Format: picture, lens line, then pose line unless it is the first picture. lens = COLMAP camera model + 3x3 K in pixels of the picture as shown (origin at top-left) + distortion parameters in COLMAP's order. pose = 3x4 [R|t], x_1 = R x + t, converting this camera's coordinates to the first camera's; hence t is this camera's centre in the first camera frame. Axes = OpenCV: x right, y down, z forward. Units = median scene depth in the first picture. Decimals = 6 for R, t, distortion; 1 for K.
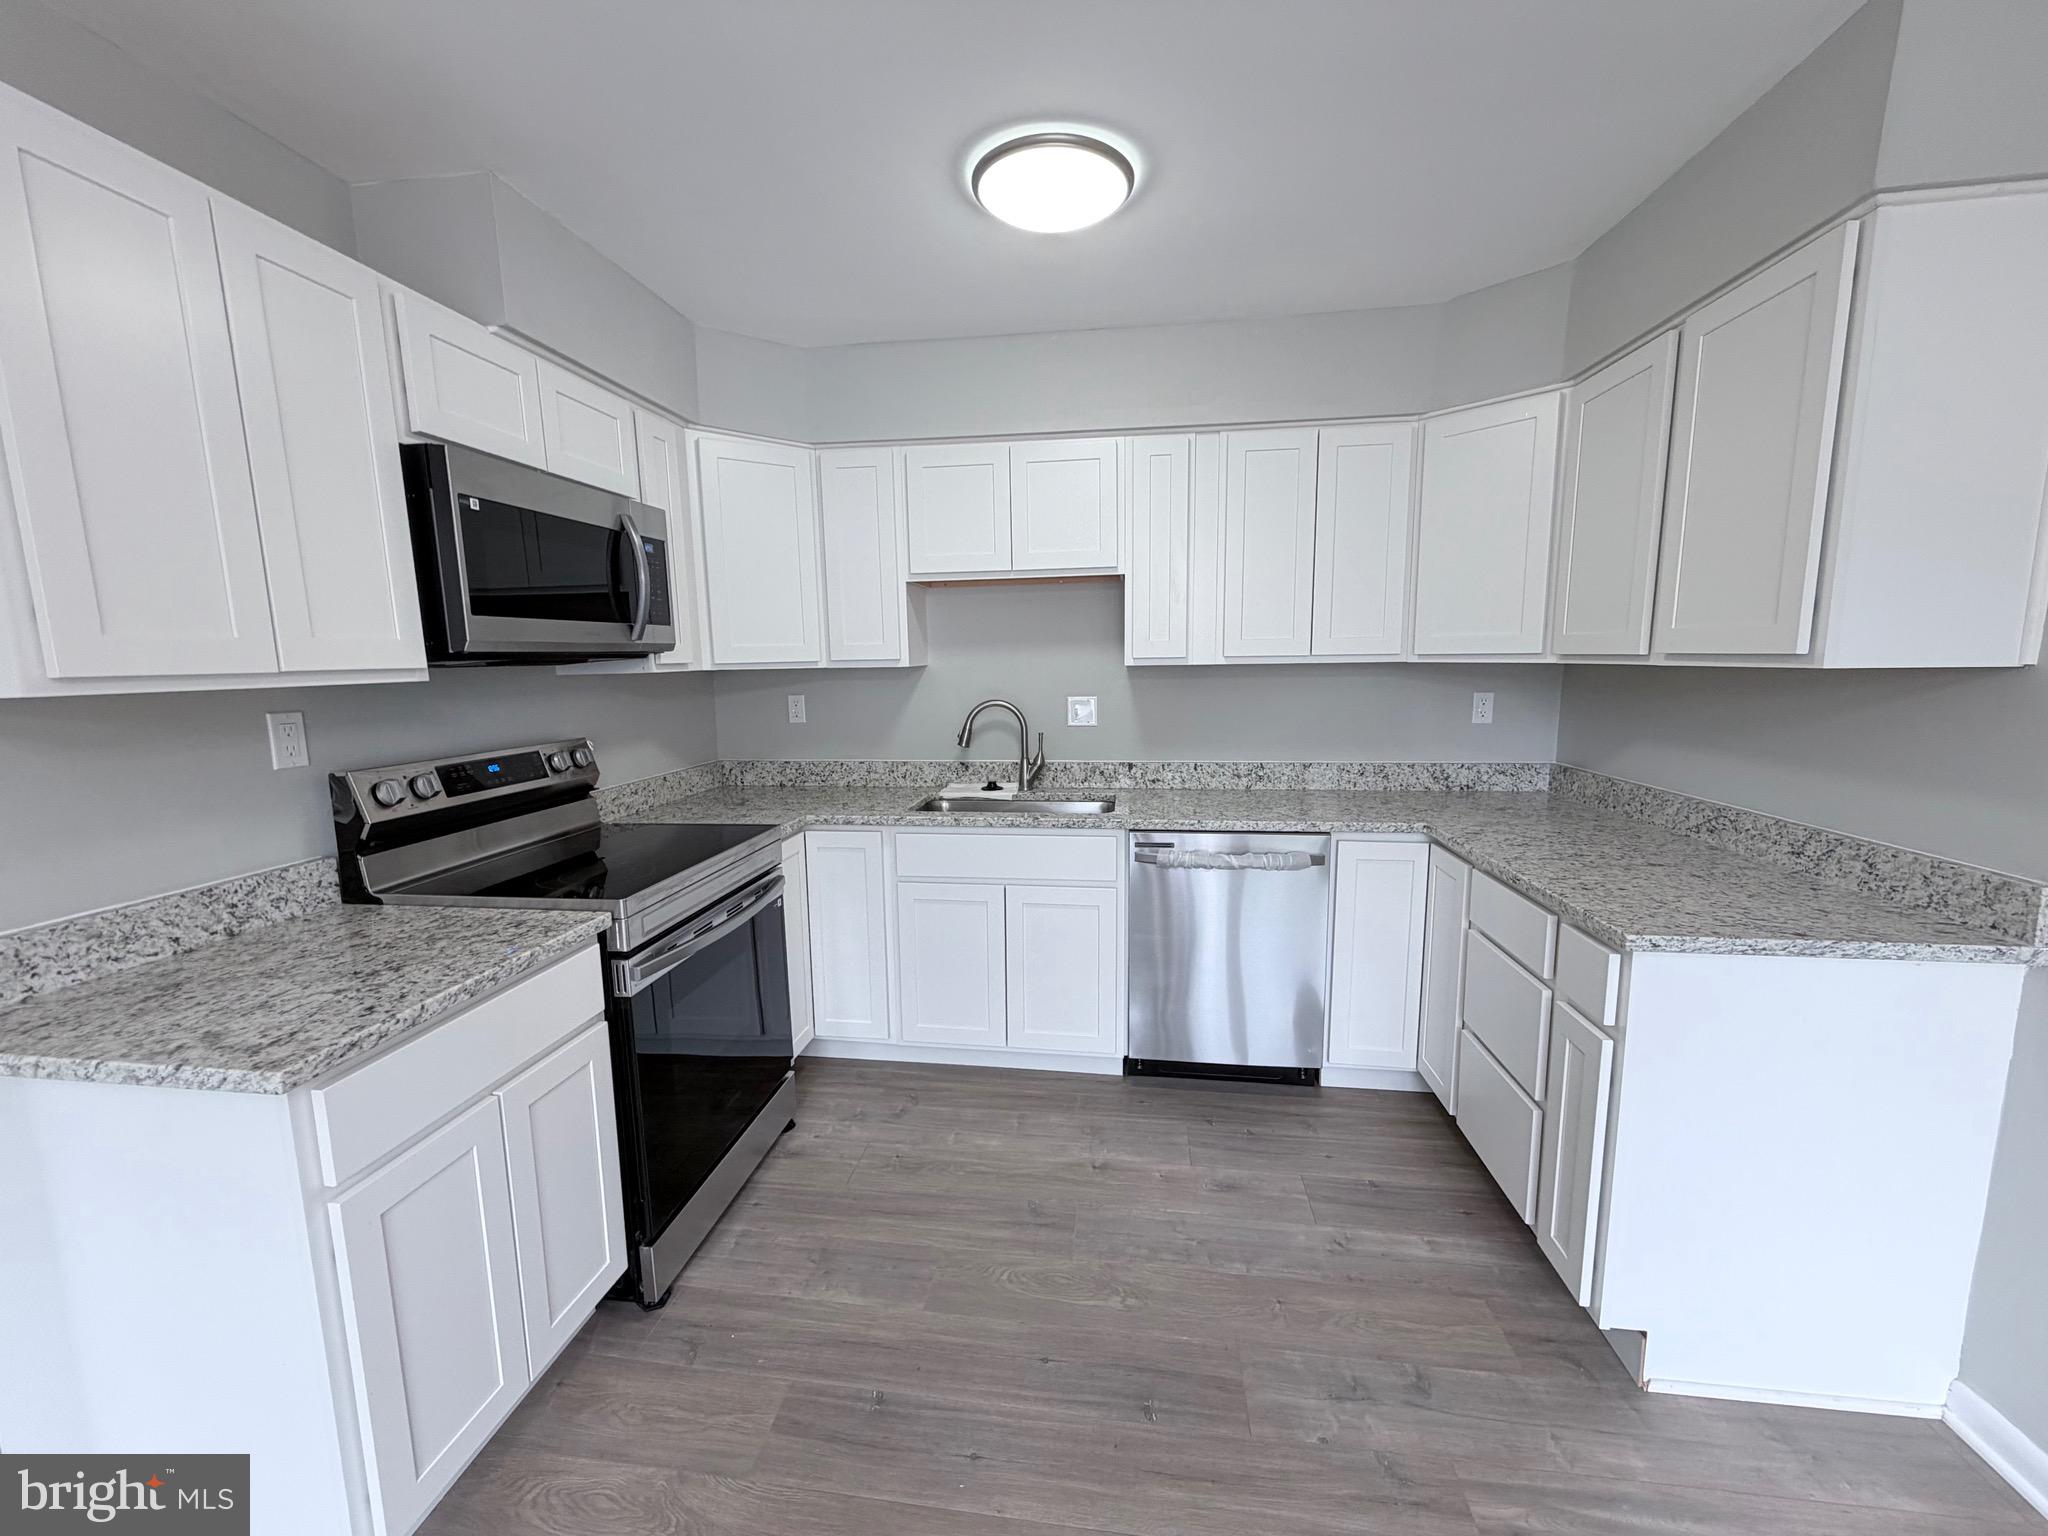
lens RADIAL K [[810.7, 0, 1024.0], [0, 810.7, 768.0], [0, 0, 1]] dist [0.002709, 0.000181]
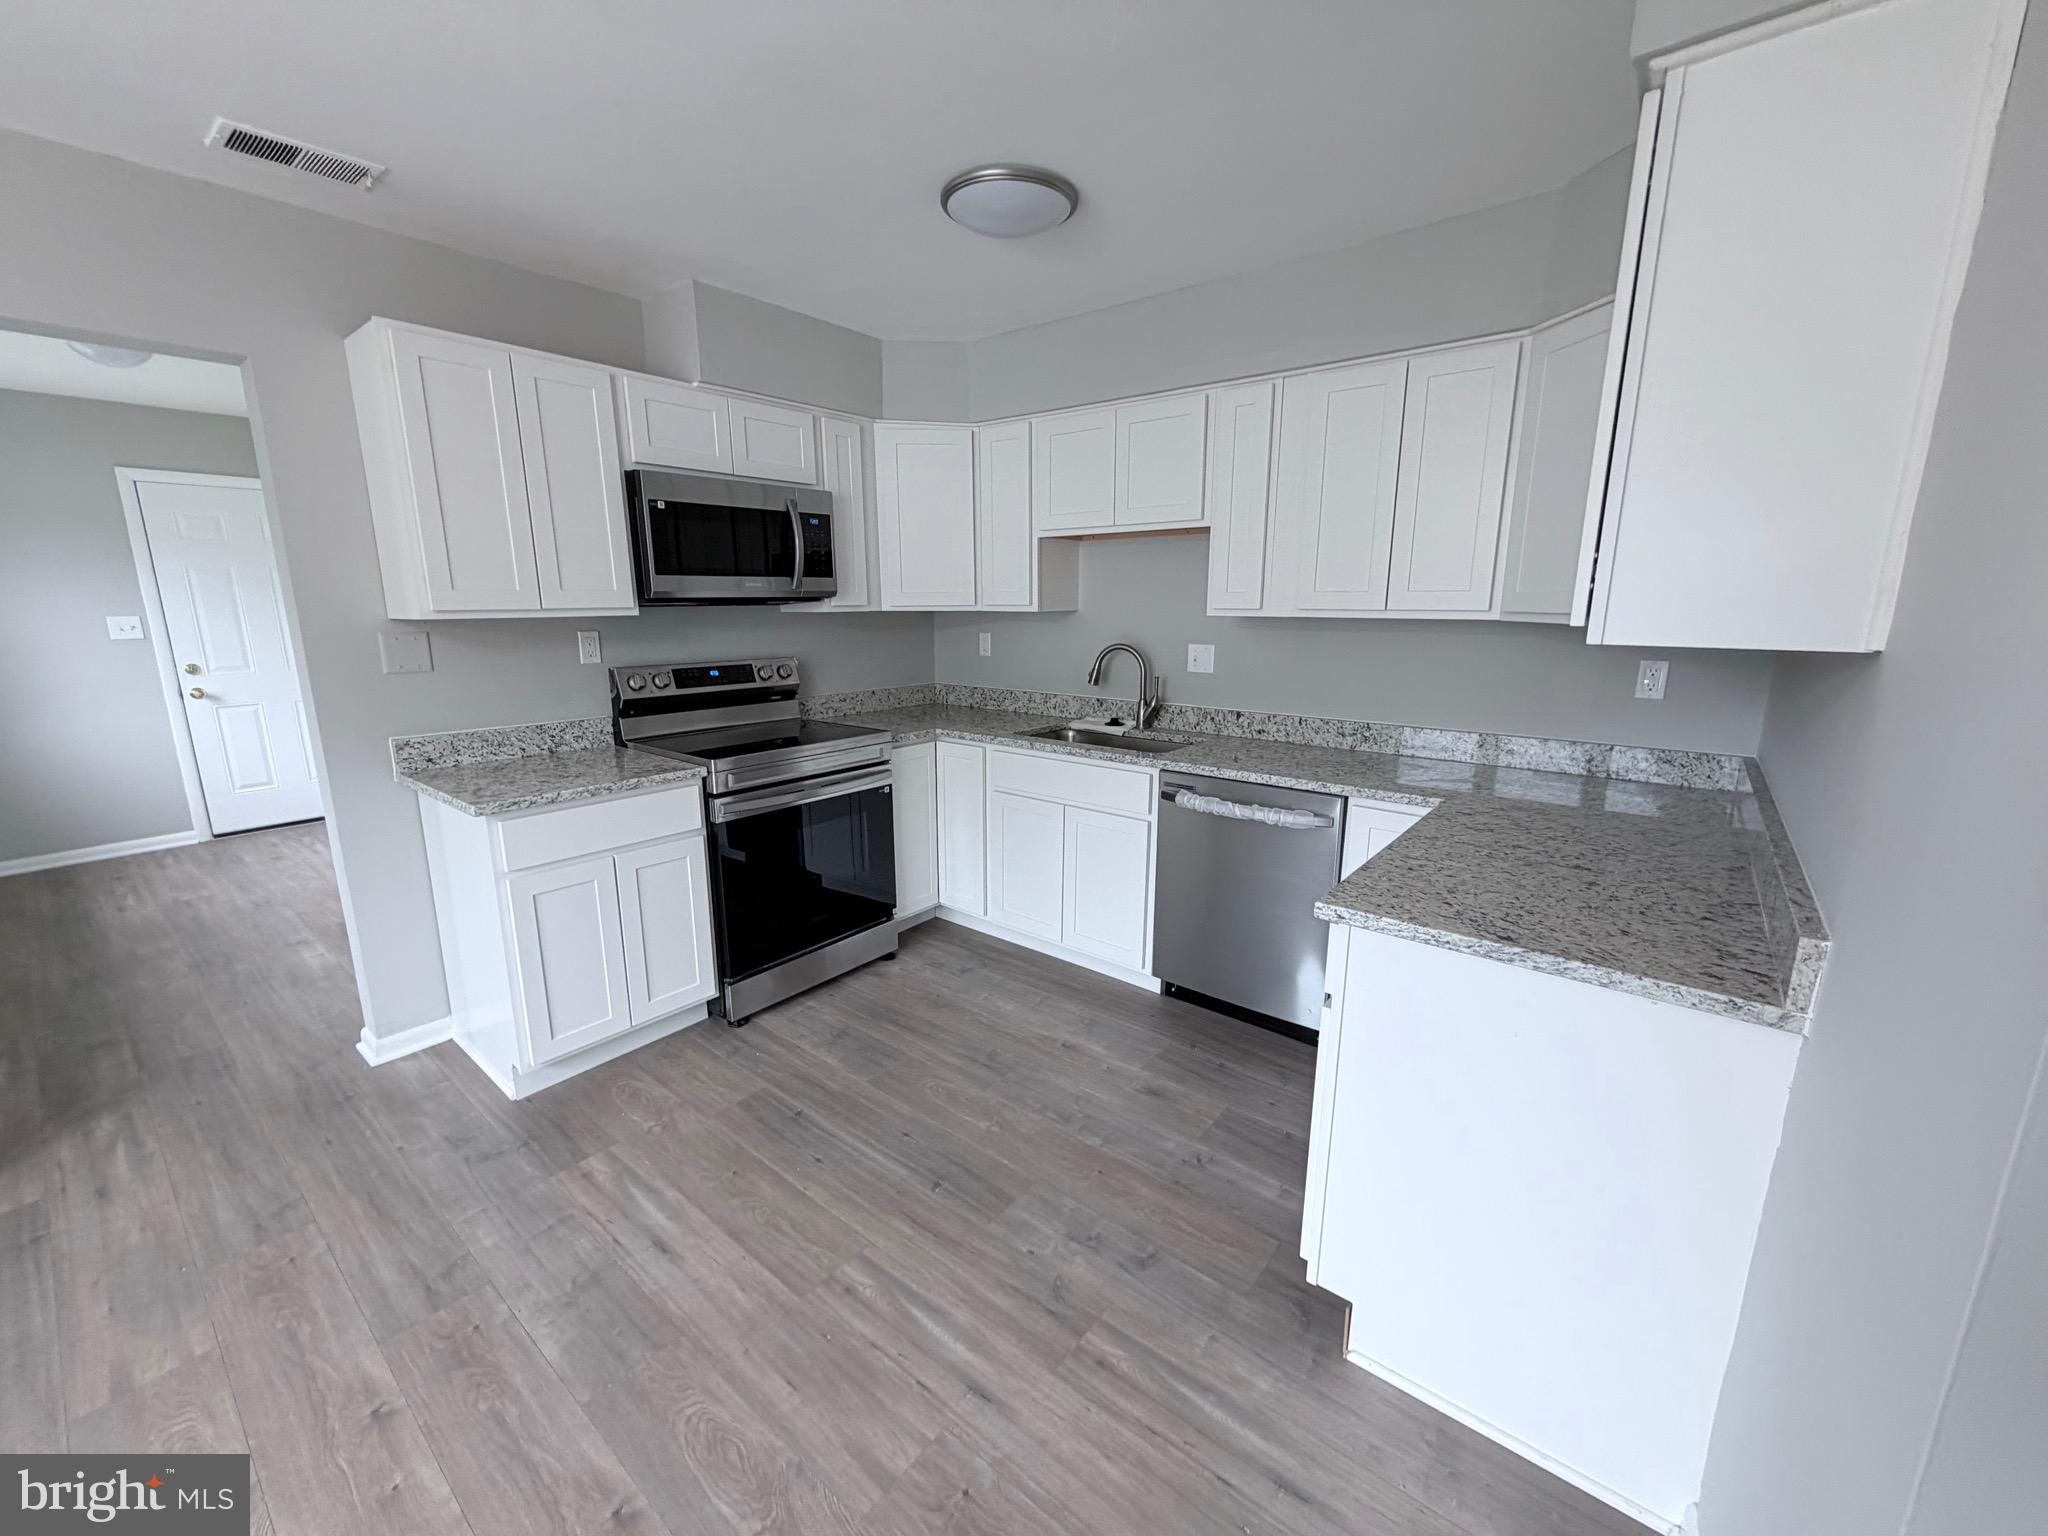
lens RADIAL K [[810.7, 0, 1024.0], [0, 810.7, 768.0], [0, 0, 1]] dist [0.002709, 0.000181]
pose [[0.858210, 0.120245, -0.499016, 0.639572], [-0.083008, 0.991890, 0.096252, -0.018023], [0.506543, -0.041182, 0.861231, -0.030585]]
